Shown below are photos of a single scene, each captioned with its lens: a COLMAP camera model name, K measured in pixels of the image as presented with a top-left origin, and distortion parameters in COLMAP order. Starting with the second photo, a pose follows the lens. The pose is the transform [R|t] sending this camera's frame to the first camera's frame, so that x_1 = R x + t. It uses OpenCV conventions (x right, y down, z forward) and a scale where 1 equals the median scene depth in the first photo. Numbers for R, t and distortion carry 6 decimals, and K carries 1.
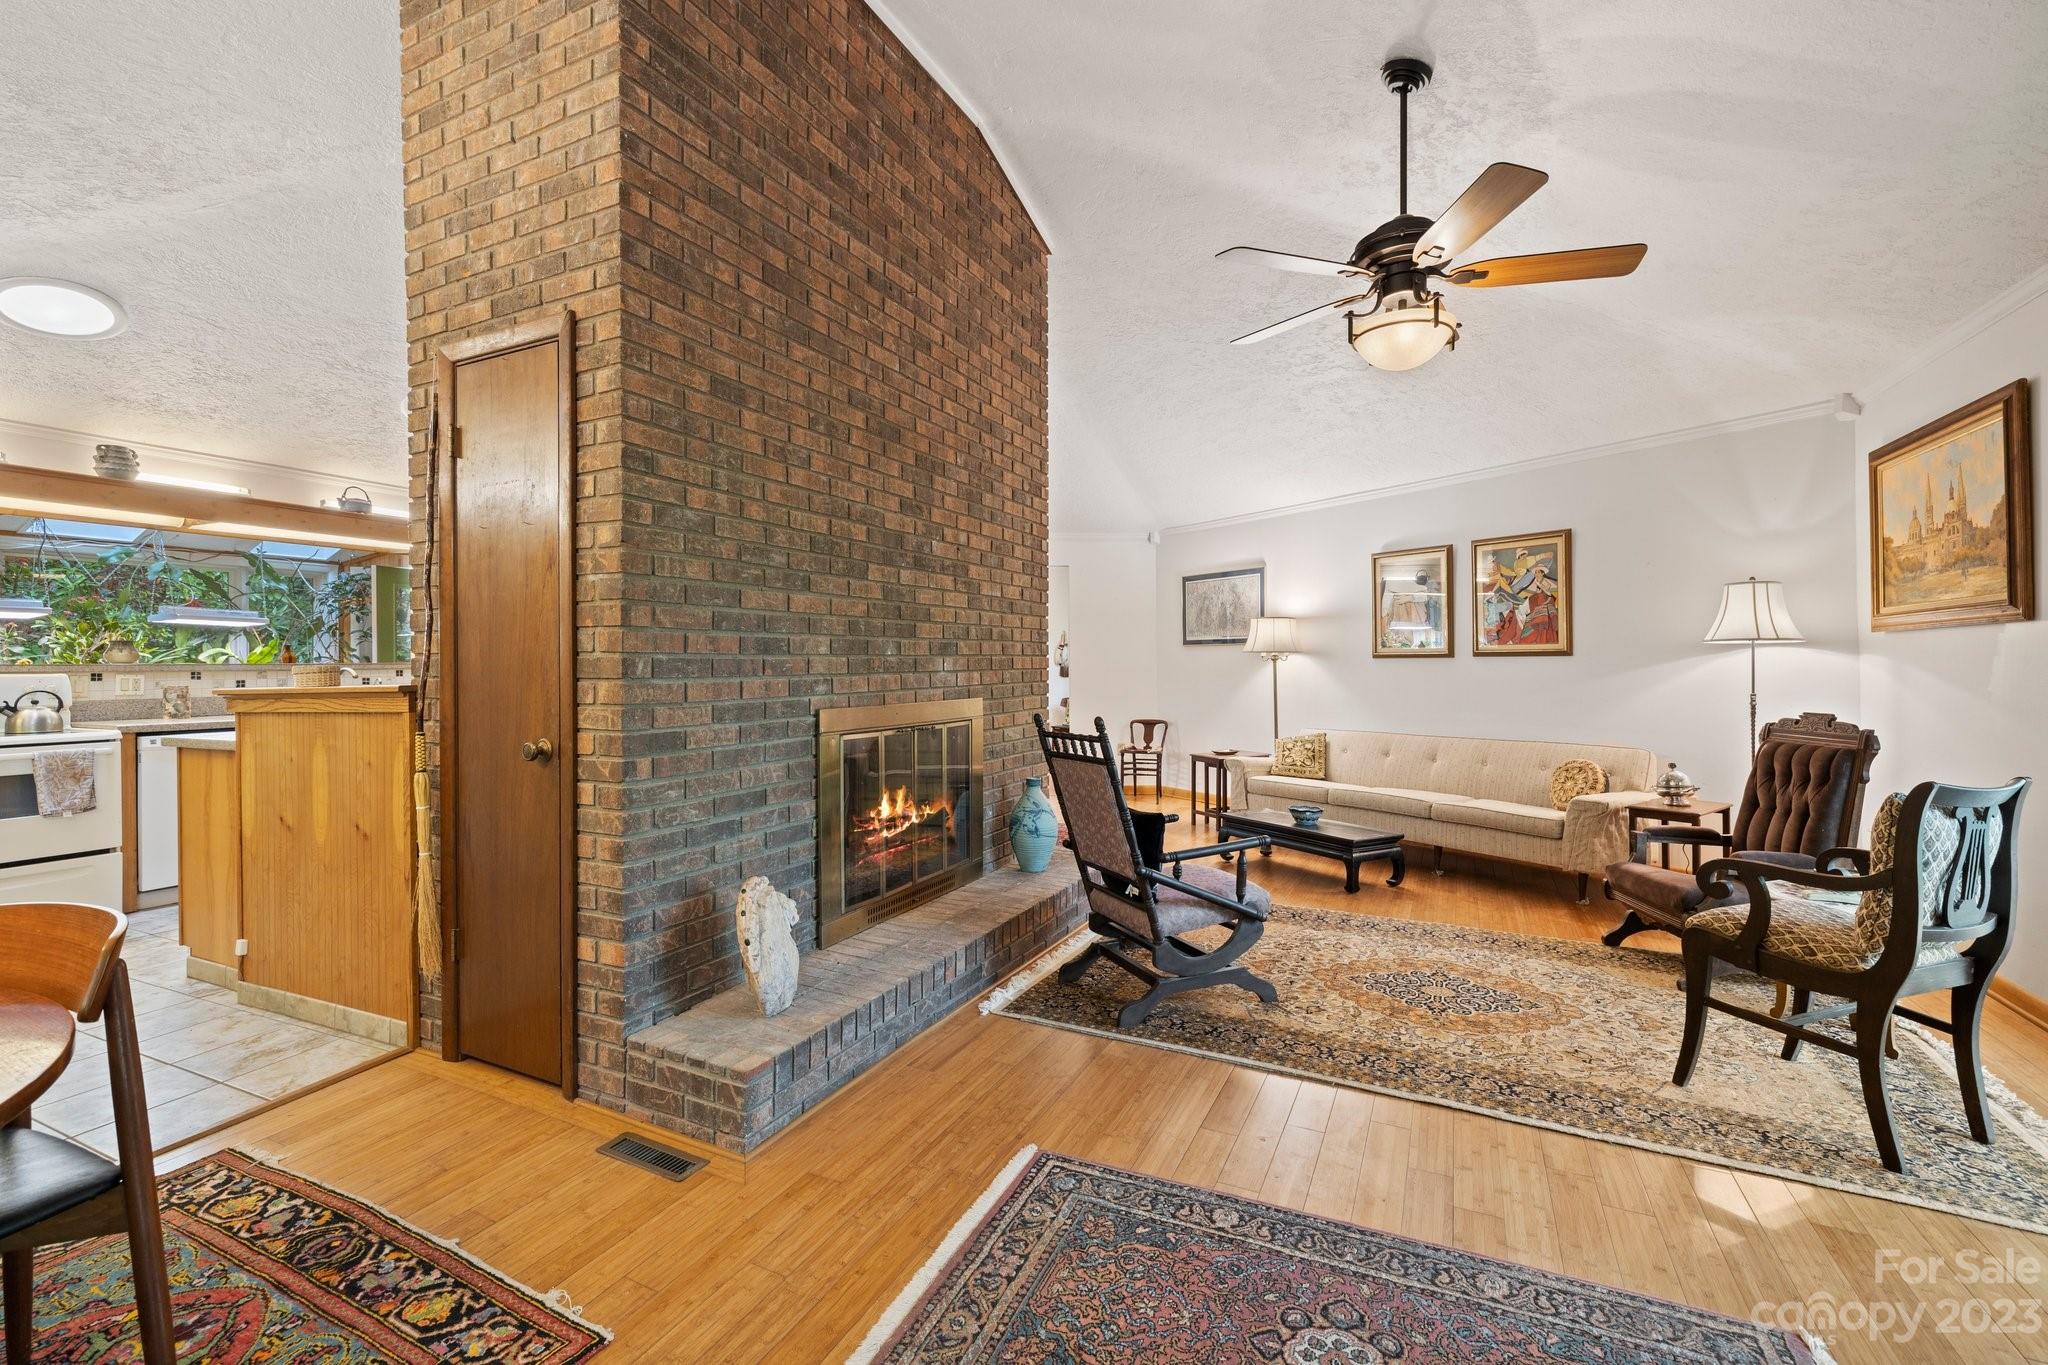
lens RADIAL K [[862.1, 0, 1036.1], [0, 862.1, 665.1], [0, 0, 1]] dist [0.000522, -0.000317]
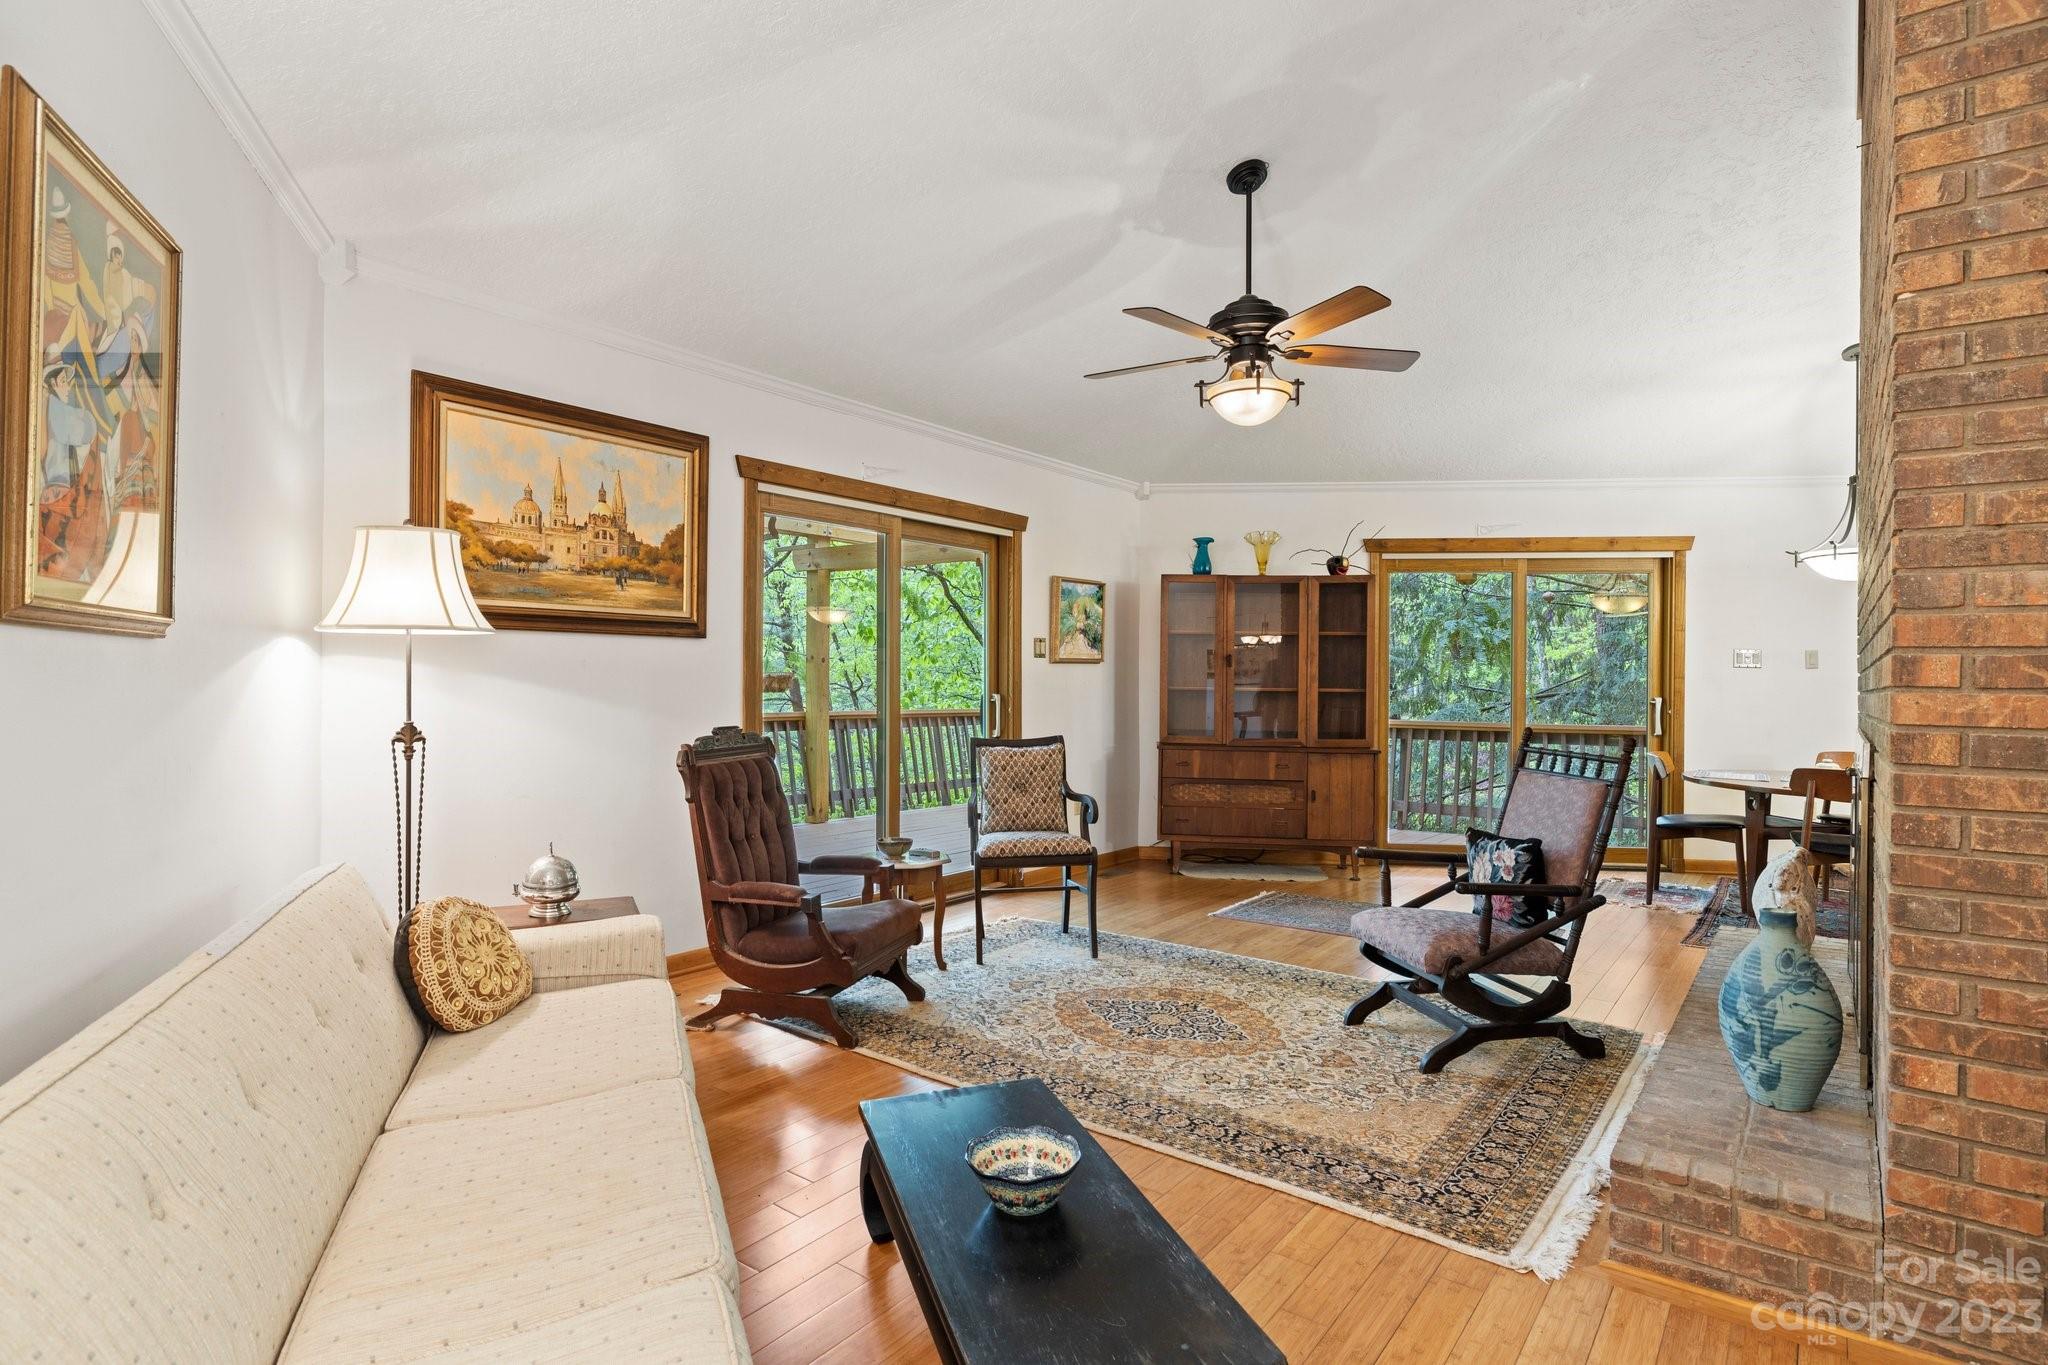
lens RADIAL K [[1055.4, 0, 1023.4], [0, 1055.4, 676.2], [0, 0, 1]] dist [0.001215, 0.001960]
pose [[-0.979372, -0.004668, 0.202012, 0.277734], [-0.005496, 0.999979, -0.003536, 0.002696], [-0.201992, -0.004573, -0.979377, 1.572375]]
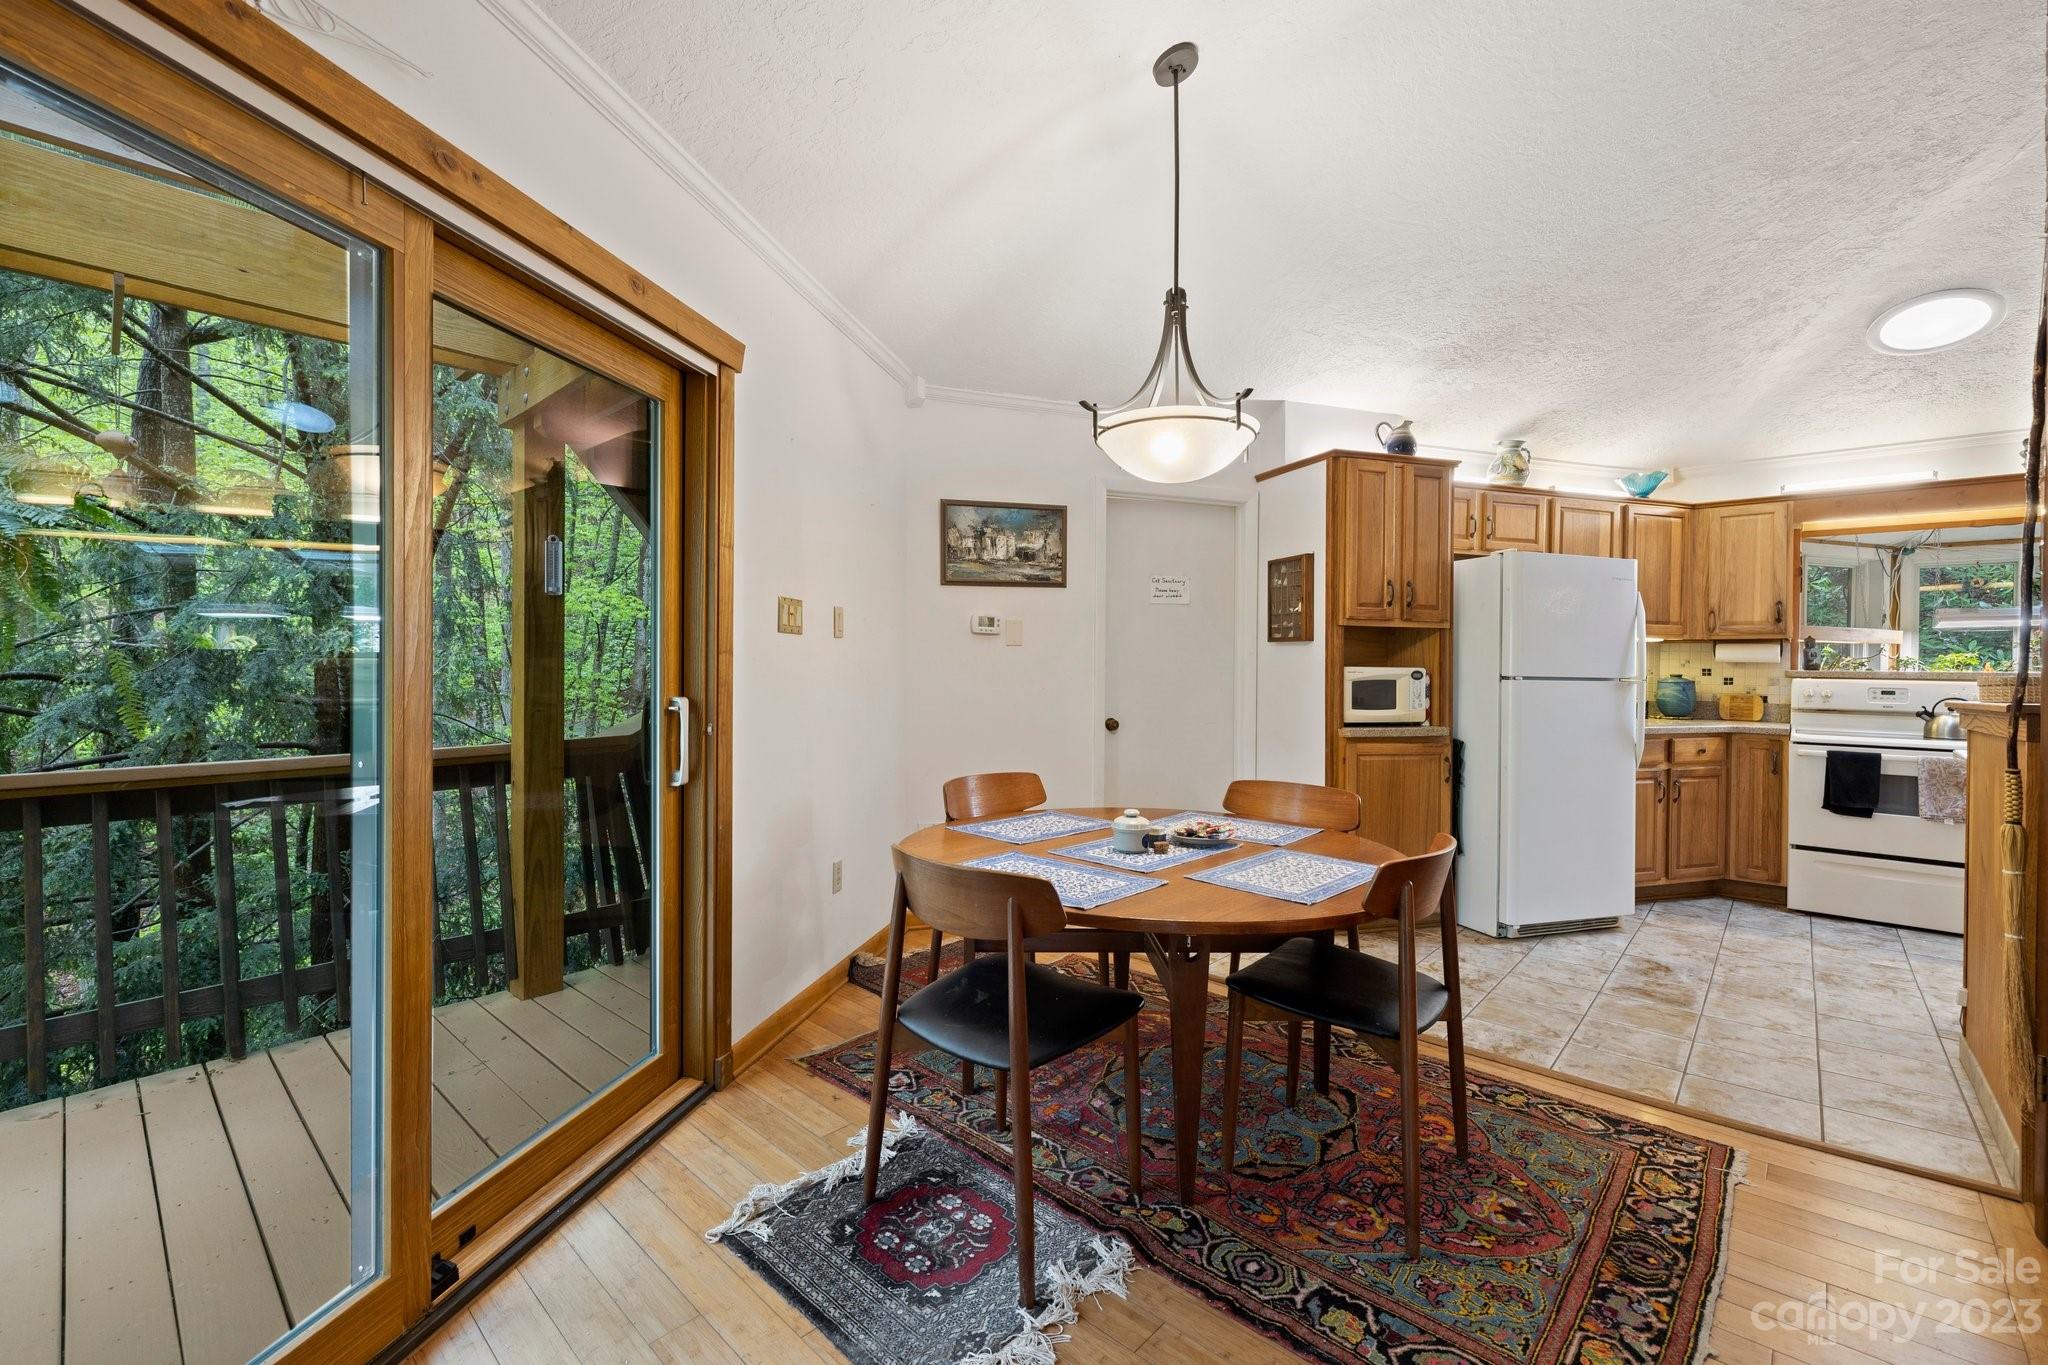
lens RADIAL K [[862.1, 0, 1024.1], [0, 862.1, 665.5], [0, 0, 1]] dist [0.000522, -0.000317]
pose [[-0.295709, 0.003381, -0.955272, 0.137344], [-0.011475, 0.999909, 0.007091, -0.003239], [0.955209, 0.013058, -0.295644, 0.241514]]
